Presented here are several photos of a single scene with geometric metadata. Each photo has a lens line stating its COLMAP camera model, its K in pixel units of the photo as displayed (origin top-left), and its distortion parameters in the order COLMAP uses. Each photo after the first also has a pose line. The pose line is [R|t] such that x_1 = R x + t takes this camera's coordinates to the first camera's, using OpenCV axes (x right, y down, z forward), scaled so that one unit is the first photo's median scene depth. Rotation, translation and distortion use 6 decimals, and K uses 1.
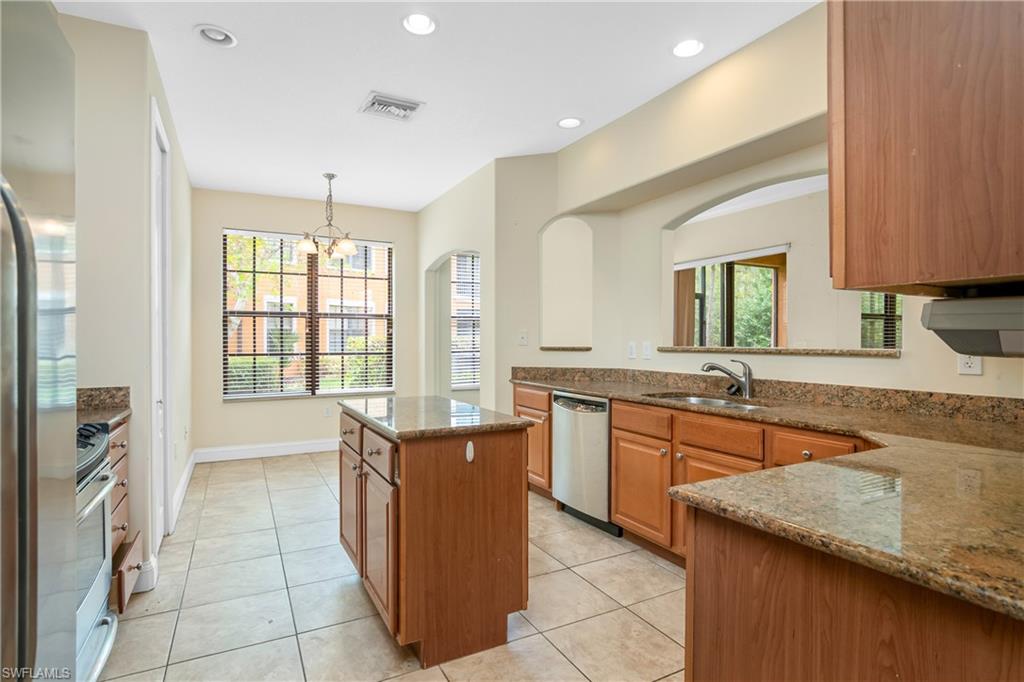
lens RADIAL K [[511.6, 0, 512.0], [0, 511.6, 341.0], [0, 0, 1]] dist [-0.003469, 0.000647]
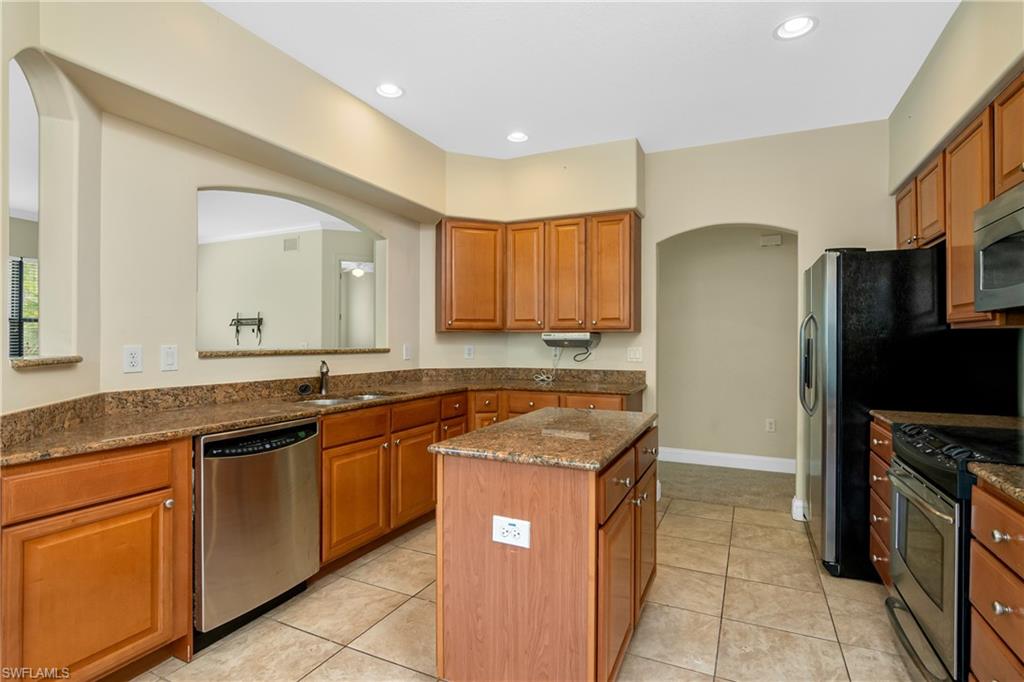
lens RADIAL K [[511.6, 0, 512.0], [0, 511.6, 341.0], [0, 0, 1]] dist [-0.003469, 0.000647]
pose [[-0.590022, 0.008555, 0.807342, -0.697162], [0.007268, 0.999960, -0.005285, 0.005291], [-0.807354, 0.002749, -0.590061, 1.350649]]
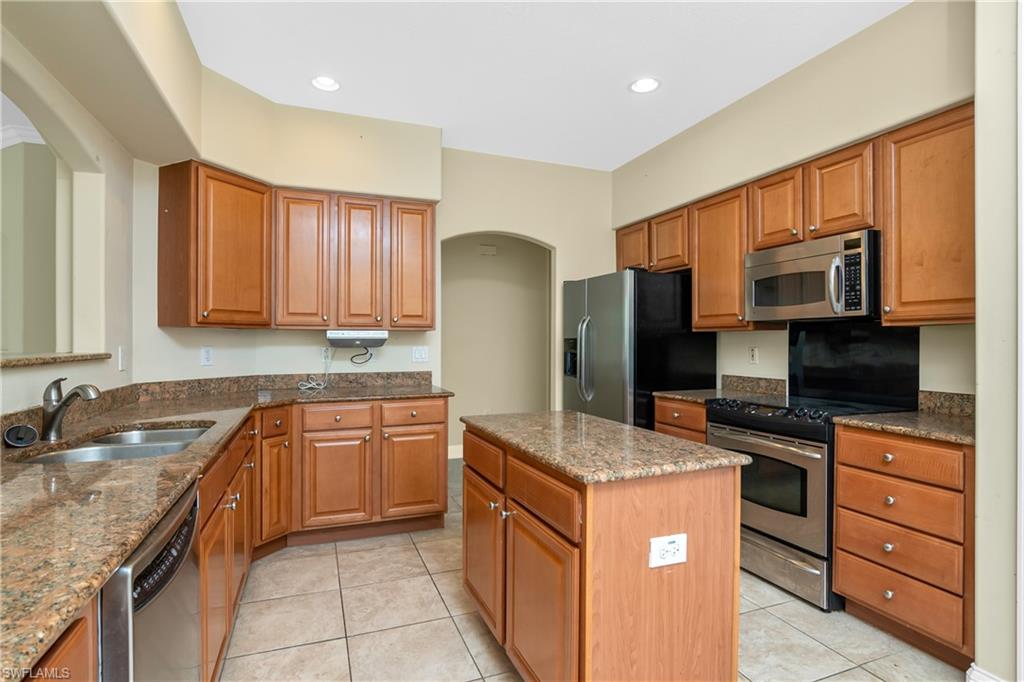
lens RADIAL K [[511.6, 0, 512.0], [0, 511.6, 341.0], [0, 0, 1]] dist [-0.003469, 0.000647]
pose [[-0.992016, 0.008269, 0.125843, -0.156097], [0.009064, 0.999942, 0.005740, -0.002733], [-0.125789, 0.006835, -0.992034, 1.545949]]
